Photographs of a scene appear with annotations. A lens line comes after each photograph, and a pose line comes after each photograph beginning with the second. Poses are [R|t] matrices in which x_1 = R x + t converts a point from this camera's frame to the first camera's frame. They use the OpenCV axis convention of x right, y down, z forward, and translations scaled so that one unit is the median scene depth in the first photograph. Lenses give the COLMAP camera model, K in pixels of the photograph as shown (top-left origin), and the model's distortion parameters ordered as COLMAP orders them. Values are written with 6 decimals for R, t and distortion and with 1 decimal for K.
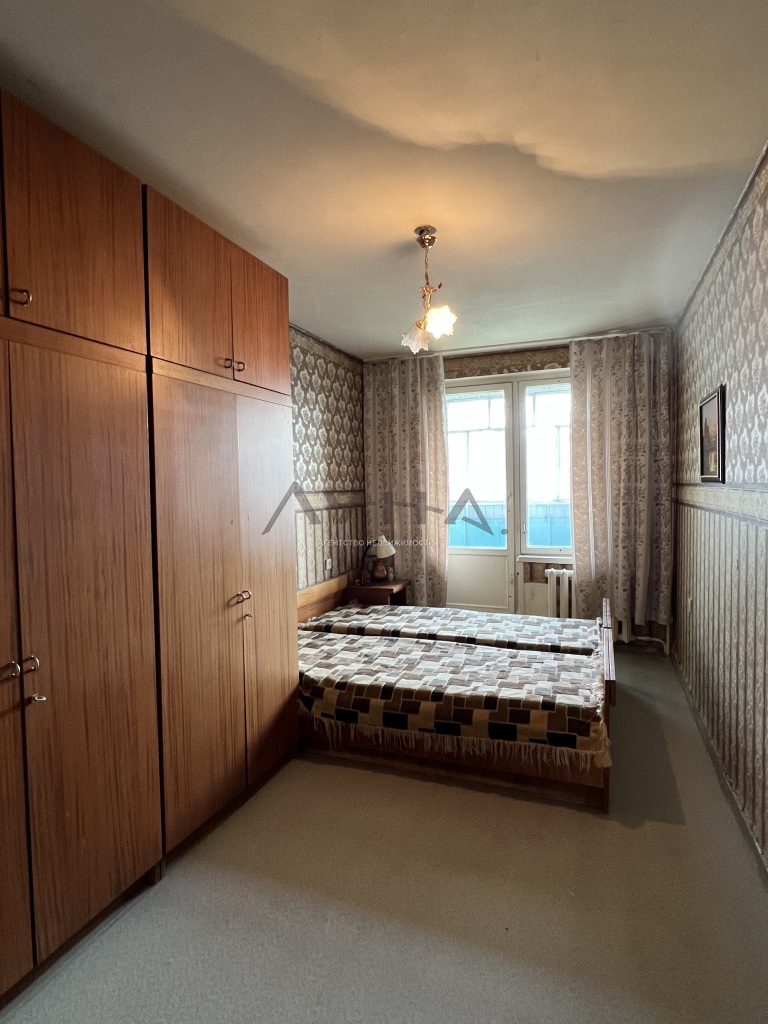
lens RADIAL K [[591.6, 0, 377.1], [0, 591.6, 501.1], [0, 0, 1]] dist [0.062950, -0.000583]
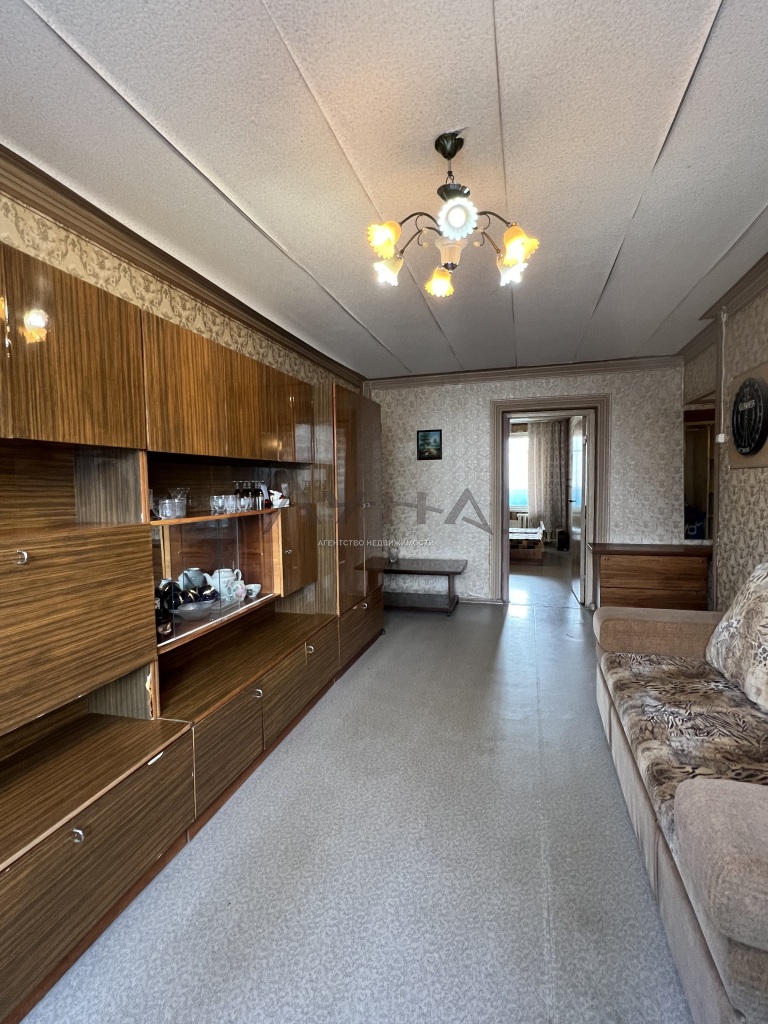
lens RADIAL K [[480.9, 0, 388.5], [0, 480.9, 510.1], [0, 0, 1]] dist [0.002305, 0.000532]
pose [[0.997281, 0.001680, 0.073672, -0.434247], [-0.003678, 0.999629, 0.026989, 0.050952], [-0.073599, -0.027186, 0.996917, -1.039665]]
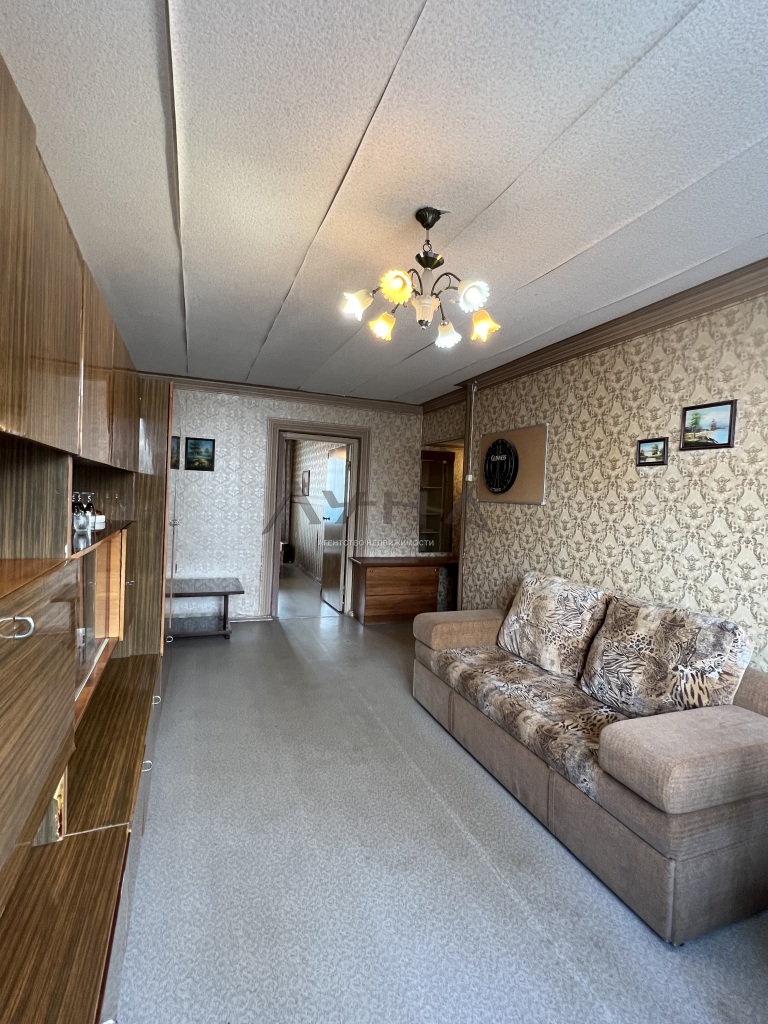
lens RADIAL K [[480.9, 0, 387.1], [0, 480.9, 510.8], [0, 0, 1]] dist [0.002305, 0.000532]
pose [[0.746090, 0.035733, 0.664885, -0.647825], [-0.041592, 0.999110, -0.007024, 0.040047], [-0.664545, -0.022414, 0.746912, -0.963137]]
